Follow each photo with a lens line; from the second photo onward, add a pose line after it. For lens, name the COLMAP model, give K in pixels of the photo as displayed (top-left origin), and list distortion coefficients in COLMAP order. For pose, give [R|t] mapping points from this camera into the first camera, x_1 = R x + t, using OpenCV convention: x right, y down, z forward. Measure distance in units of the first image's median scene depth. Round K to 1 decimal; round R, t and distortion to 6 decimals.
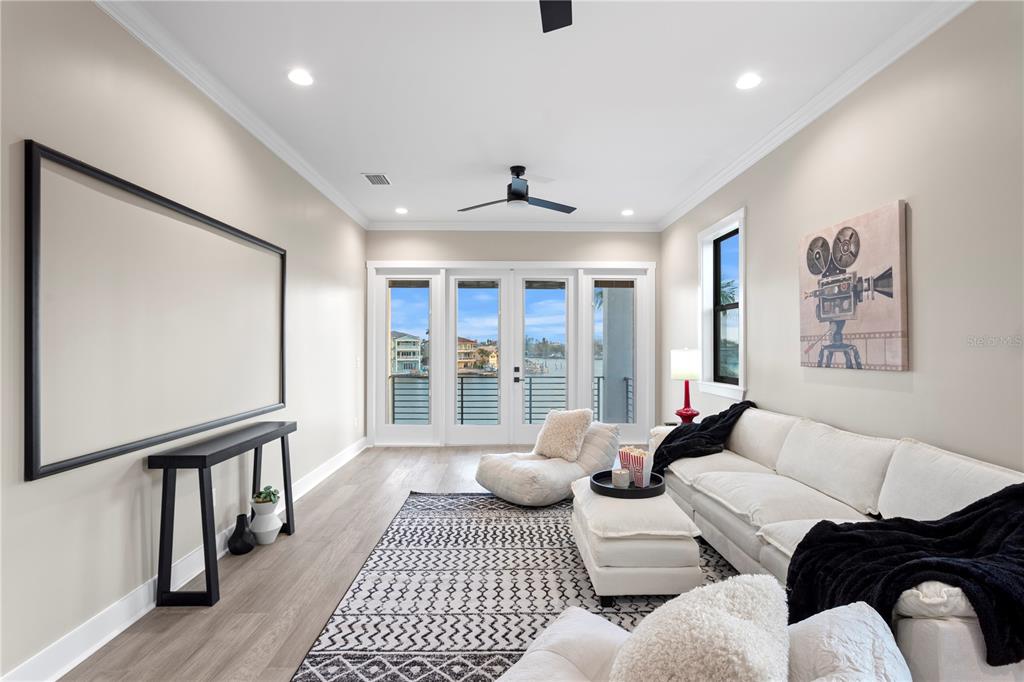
lens RADIAL K [[516.1, 0, 513.5], [0, 516.1, 339.7], [0, 0, 1]] dist [-0.003297, -0.000719]
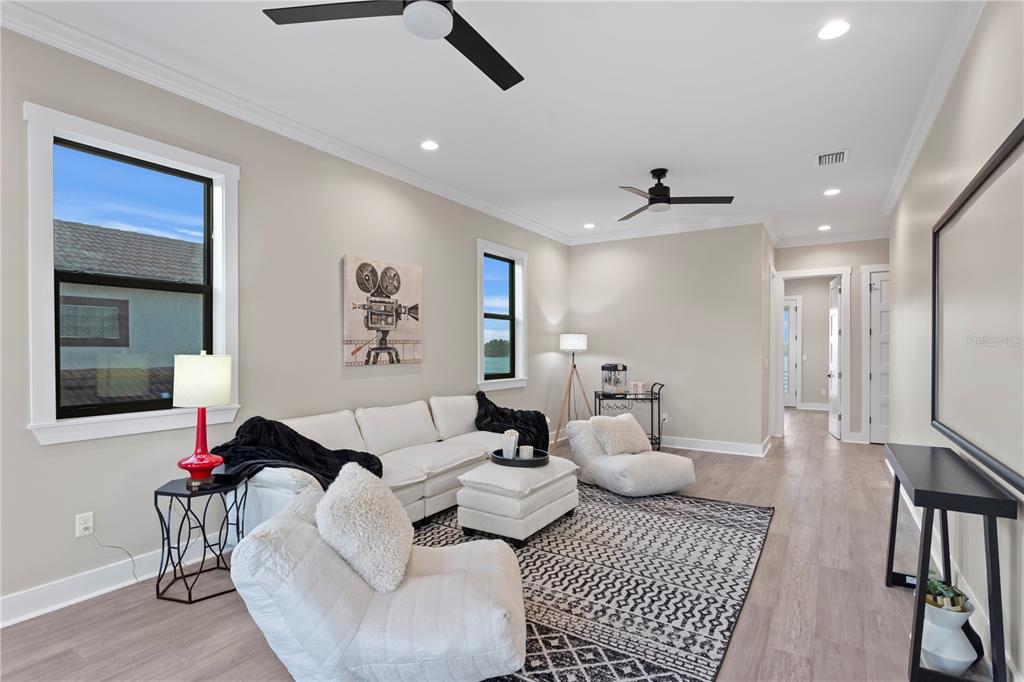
lens RADIAL K [[516.1, 0, 515.9], [0, 516.1, 351.1], [0, 0, 1]] dist [-0.003297, -0.000719]
pose [[-0.844437, 0.000869, 0.535655, -0.425640], [-0.002390, 0.999983, -0.005391, 0.026115], [-0.535650, -0.005833, -0.844420, 1.978030]]
